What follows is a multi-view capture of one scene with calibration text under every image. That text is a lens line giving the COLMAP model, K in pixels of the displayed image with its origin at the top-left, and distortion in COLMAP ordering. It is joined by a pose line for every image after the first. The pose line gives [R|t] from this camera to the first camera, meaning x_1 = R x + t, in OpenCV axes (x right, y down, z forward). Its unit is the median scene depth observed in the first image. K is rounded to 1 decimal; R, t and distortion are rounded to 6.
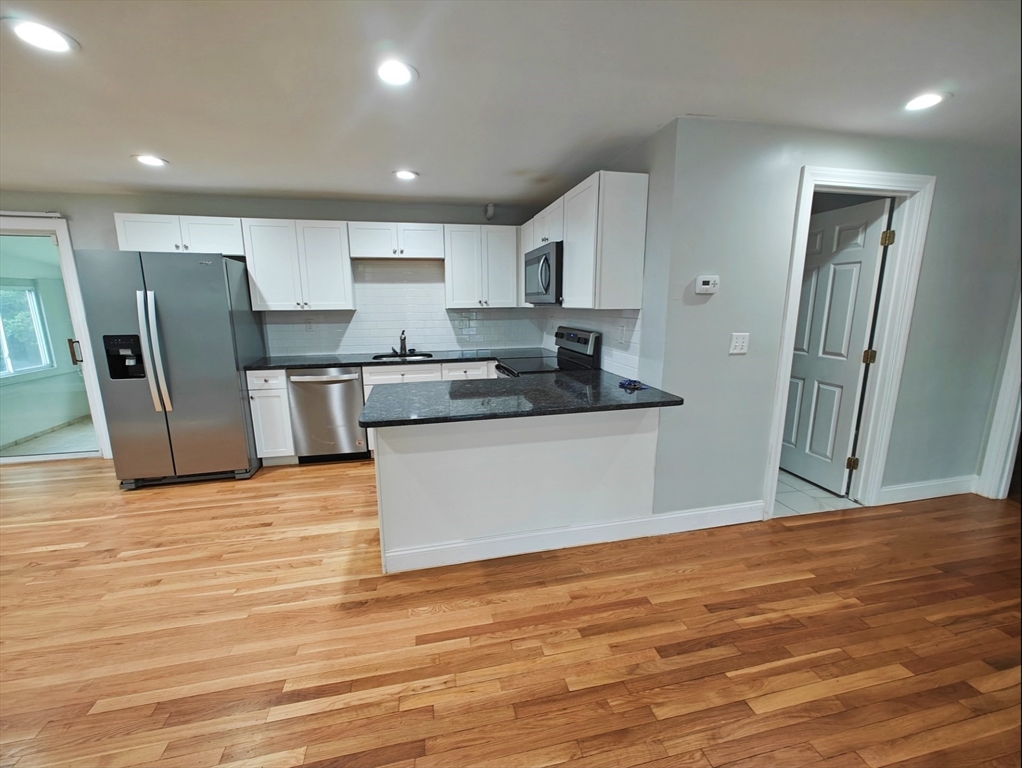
lens RADIAL K [[425.4, 0, 509.0], [0, 425.4, 386.6], [0, 0, 1]] dist [0.001376, -0.000081]
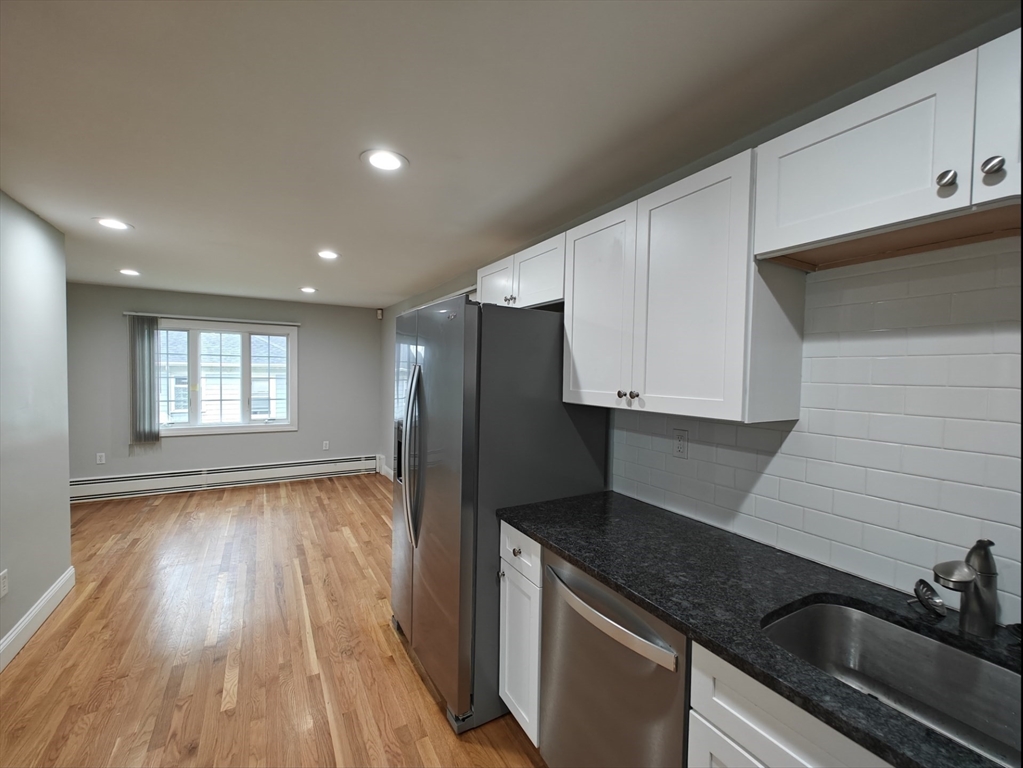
lens RADIAL K [[425.8, 0, 509.5], [0, 425.8, 386.6], [0, 0, 1]] dist [0.001376, -0.000081]
pose [[0.294037, 0.042540, -0.954847, -0.130373], [-0.206224, 0.978302, -0.019921, -0.175864], [0.933281, 0.202770, 0.296430, 0.792515]]
